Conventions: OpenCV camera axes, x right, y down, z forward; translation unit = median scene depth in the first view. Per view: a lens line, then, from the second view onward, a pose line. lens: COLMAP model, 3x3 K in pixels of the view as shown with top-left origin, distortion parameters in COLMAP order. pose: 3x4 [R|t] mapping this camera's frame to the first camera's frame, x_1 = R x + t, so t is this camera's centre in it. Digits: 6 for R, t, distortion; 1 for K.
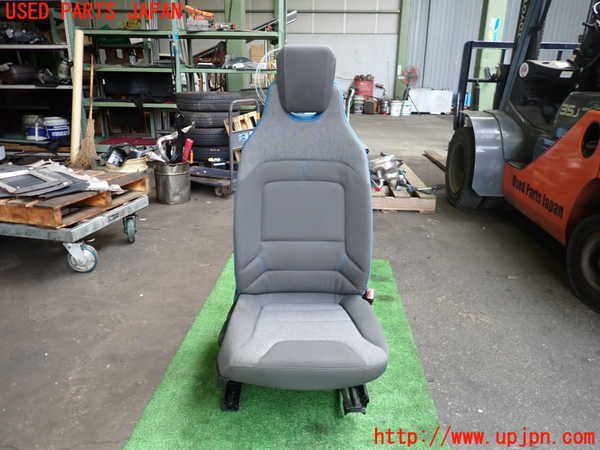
lens RADIAL K [[445.8, 0, 300.0], [0, 445.8, 225.0], [0, 0, 1]] dist [0.001961, -0.001433]
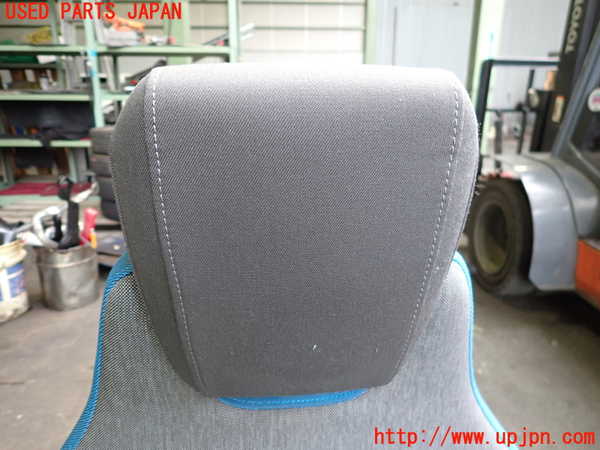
lens RADIAL K [[445.8, 0, 300.0], [0, 445.8, 225.0], [0, 0, 1]] dist [0.001961, -0.001433]
pose [[0.996280, -0.032443, 0.079839, -0.000353], [0.035318, 0.998768, -0.034869, -0.131760], [-0.078609, 0.037559, 0.996198, 0.325105]]
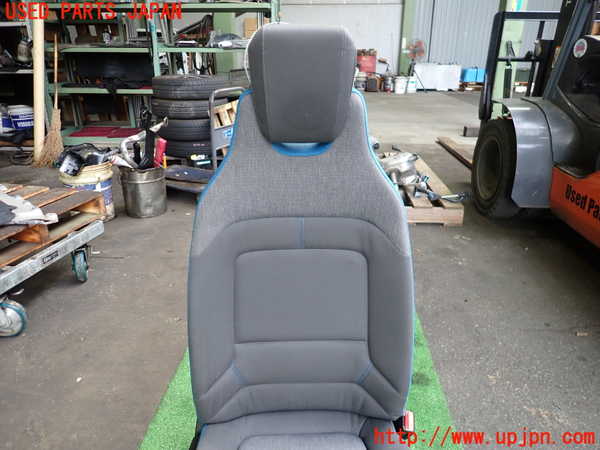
lens RADIAL K [[445.8, 0, 300.0], [0, 445.8, 225.0], [0, 0, 1]] dist [0.001961, -0.001433]
pose [[0.999917, -0.012843, -0.000440, 0.003093], [0.012848, 0.998493, 0.053363, -0.072137], [-0.000246, -0.053364, 0.998575, 0.168893]]
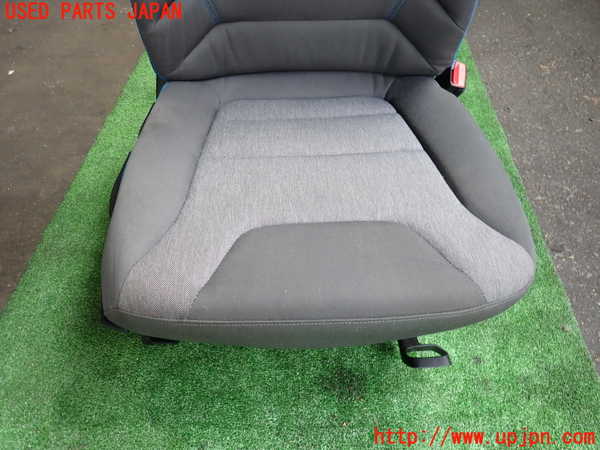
lens RADIAL K [[445.8, 0, 300.0], [0, 445.8, 225.0], [0, 0, 1]] dist [0.001961, -0.001433]
pose [[0.999756, -0.021705, 0.004071, -0.002076], [0.016466, 0.855485, 0.517566, 0.022298], [-0.014717, -0.517373, 0.855633, 0.243391]]
